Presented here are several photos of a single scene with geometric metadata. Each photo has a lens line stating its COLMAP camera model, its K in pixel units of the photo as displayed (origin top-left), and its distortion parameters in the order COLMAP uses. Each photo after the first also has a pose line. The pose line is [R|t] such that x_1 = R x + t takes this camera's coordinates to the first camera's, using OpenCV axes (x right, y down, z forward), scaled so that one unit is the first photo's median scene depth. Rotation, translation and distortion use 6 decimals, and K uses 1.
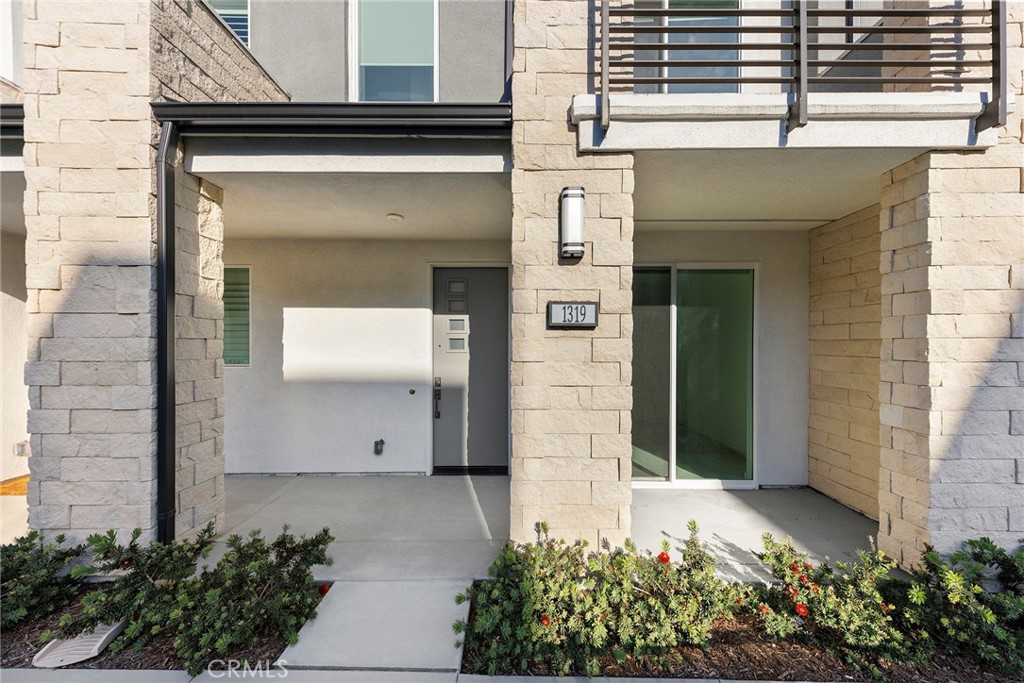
lens RADIAL K [[358.0, 0, 520.1], [0, 358.0, 345.3], [0, 0, 1]] dist [0.011661, -0.001569]
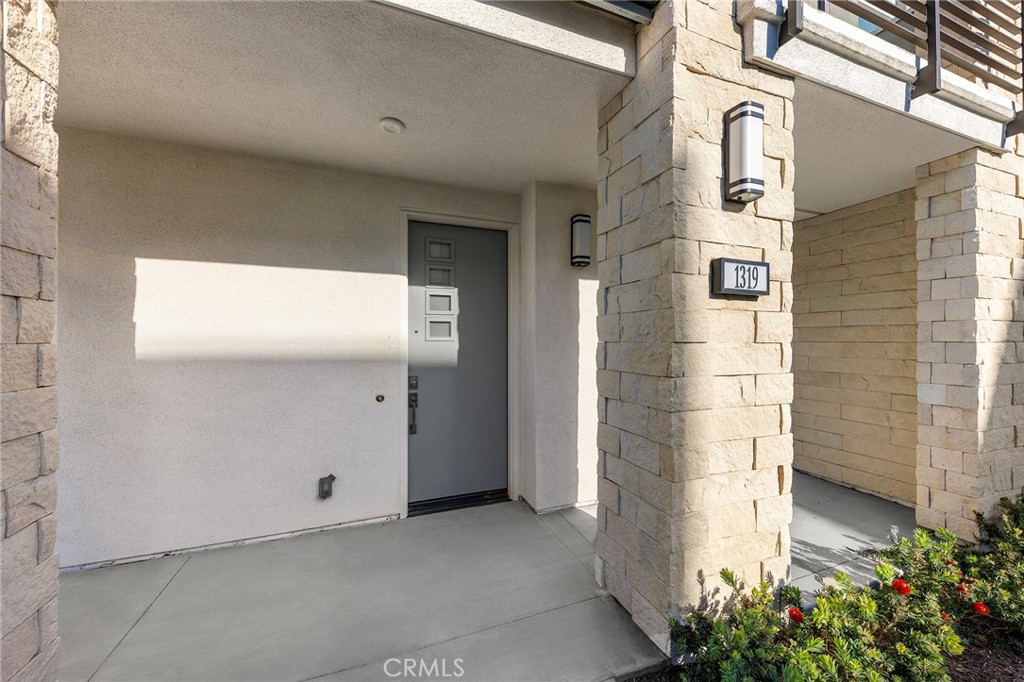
lens RADIAL K [[375.7, 0, 506.3], [0, 375.7, 341.0], [0, 0, 1]] dist [0.003103, -0.000748]
pose [[0.935584, 0.000478, 0.353105, -0.537969], [0.001634, 0.999983, -0.005683, 0.043395], [-0.353102, 0.005894, 0.935566, 0.414797]]
